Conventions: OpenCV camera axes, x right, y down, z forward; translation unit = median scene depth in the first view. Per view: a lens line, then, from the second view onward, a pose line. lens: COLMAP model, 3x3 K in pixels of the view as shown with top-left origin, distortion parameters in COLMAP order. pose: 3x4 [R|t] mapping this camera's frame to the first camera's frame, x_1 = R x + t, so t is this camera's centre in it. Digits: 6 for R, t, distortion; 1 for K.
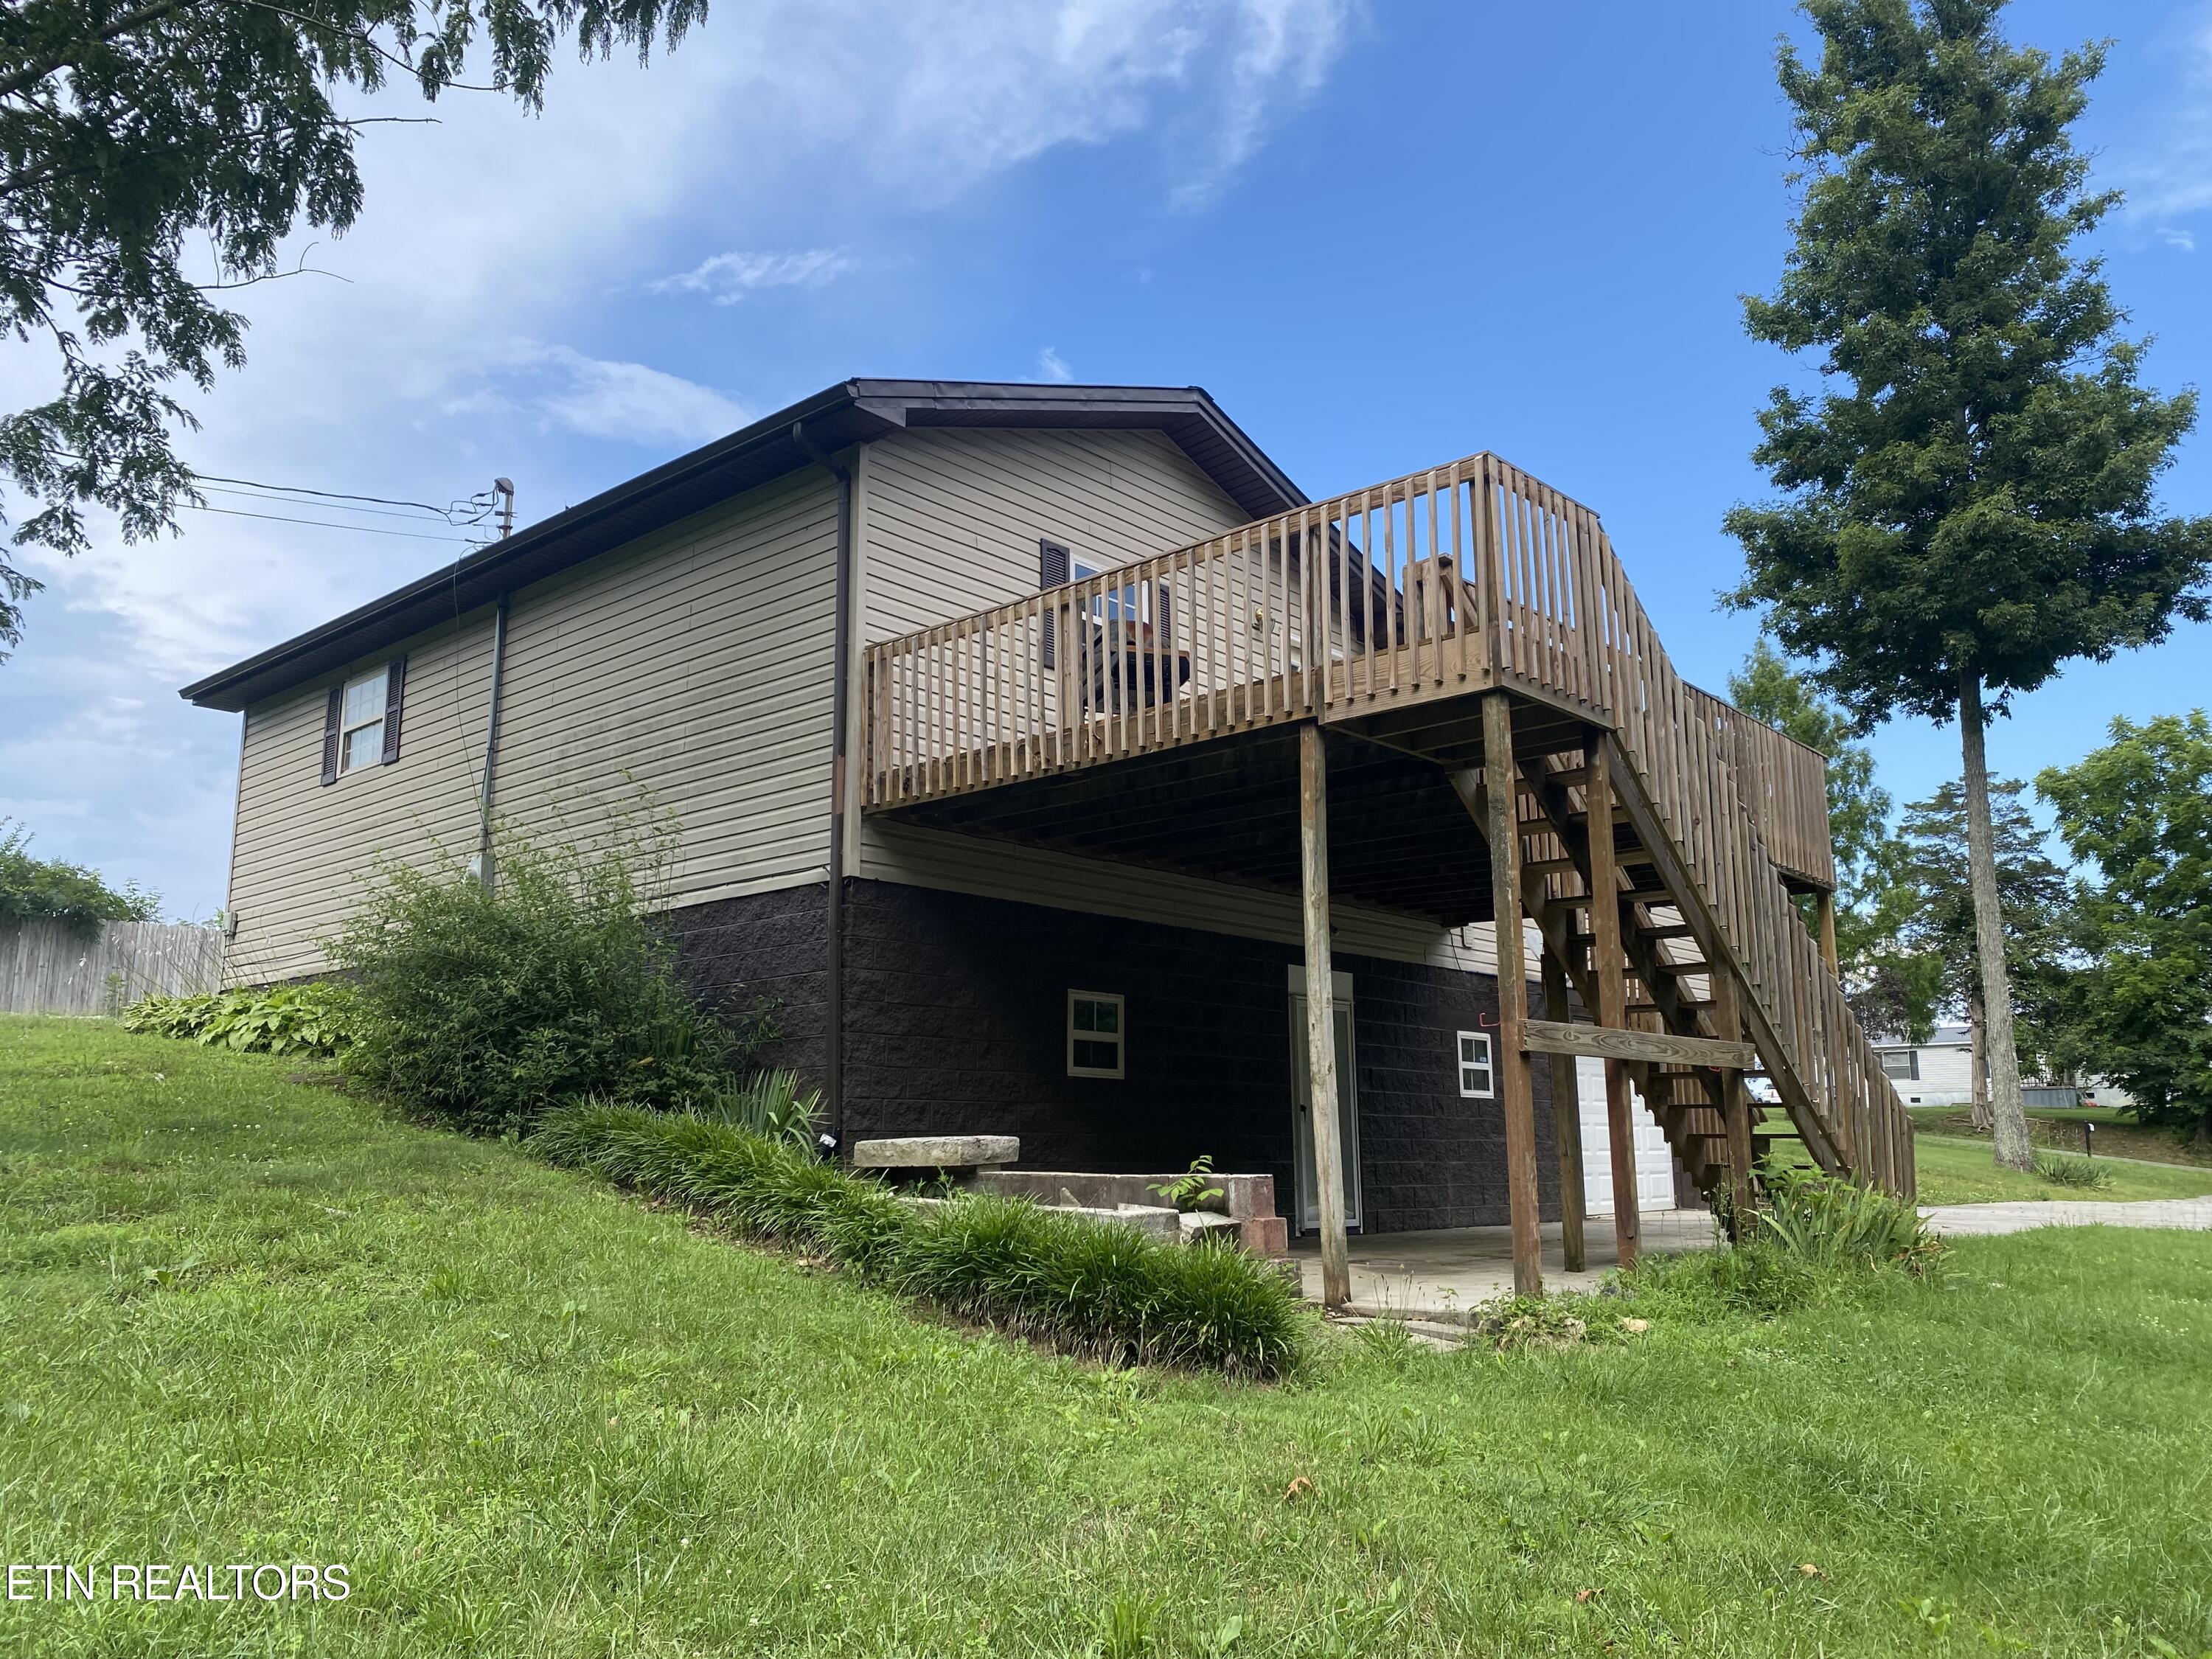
lens RADIAL K [[1693.3, 0, 1089.2], [0, 1693.3, 823.0], [0, 0, 1]] dist [0.024021, -0.026165]
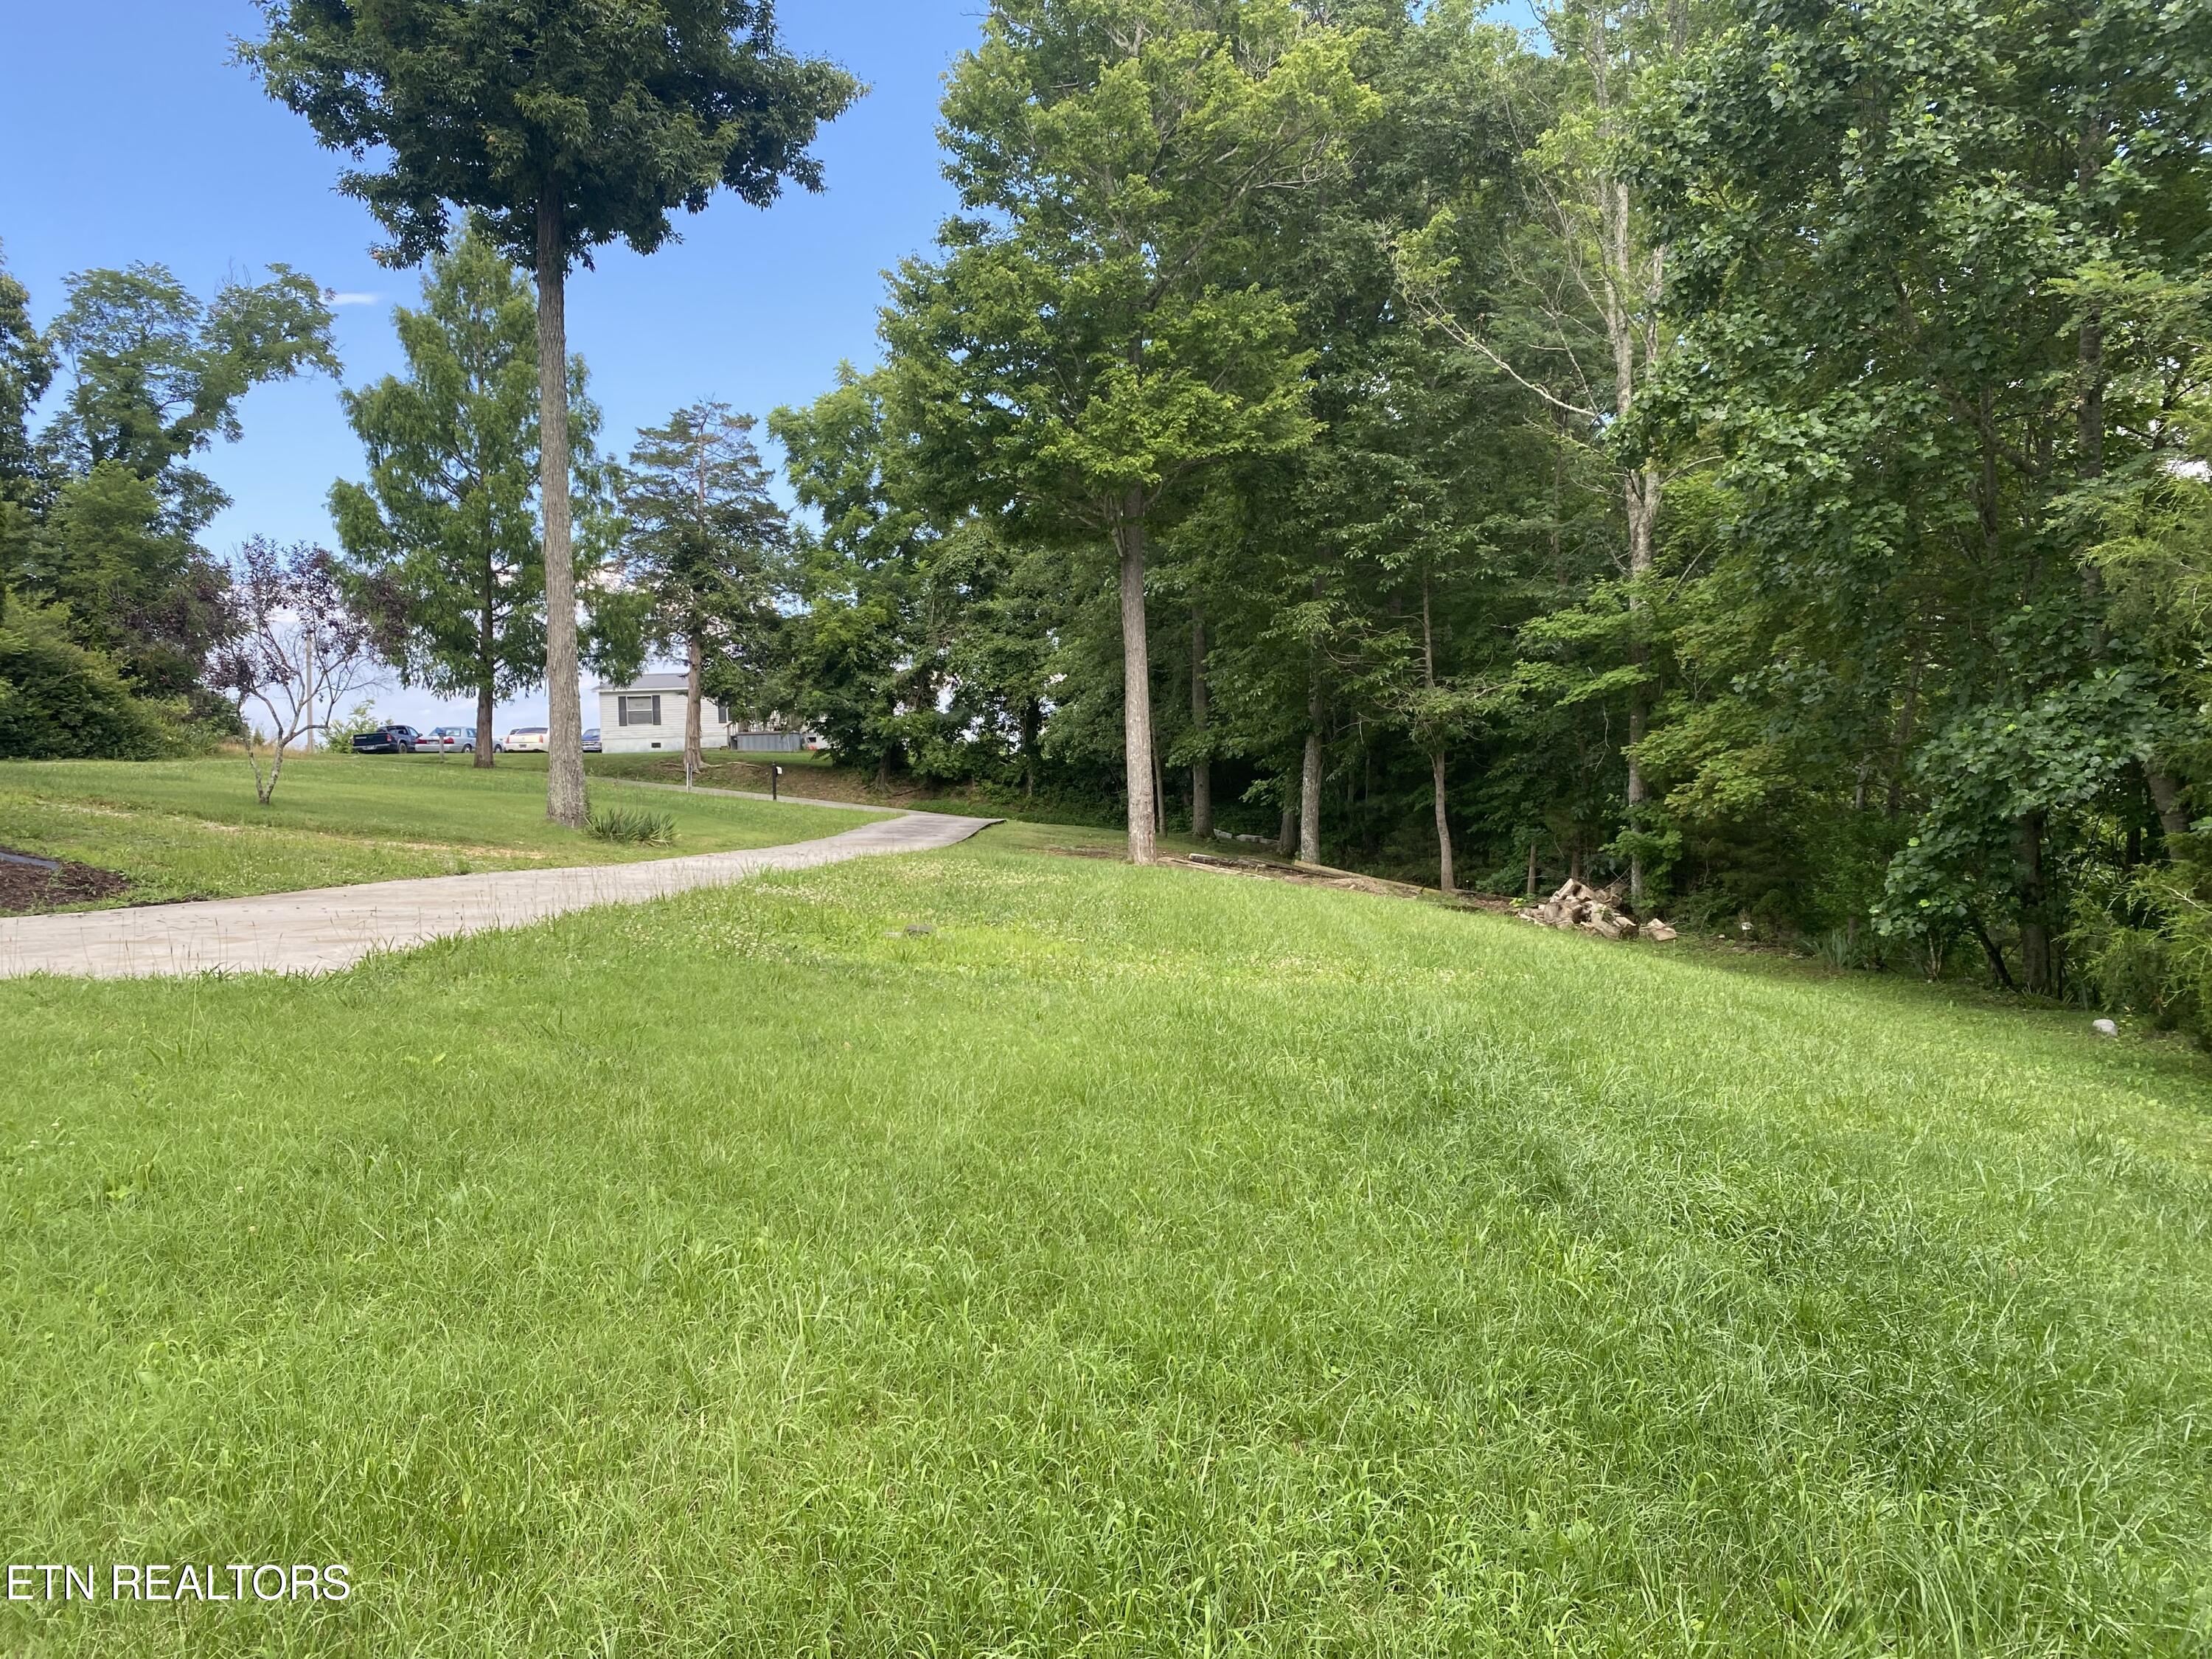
lens RADIAL K [[1693.3, 0, 1112.3], [0, 1693.3, 834.6], [0, 0, 1]] dist [0.024021, -0.026165]
pose [[0.792515, -0.038796, 0.608617, 0.117479], [-0.090565, 0.979422, 0.180362, 0.015612], [-0.603091, -0.198059, 0.772693, 0.089872]]
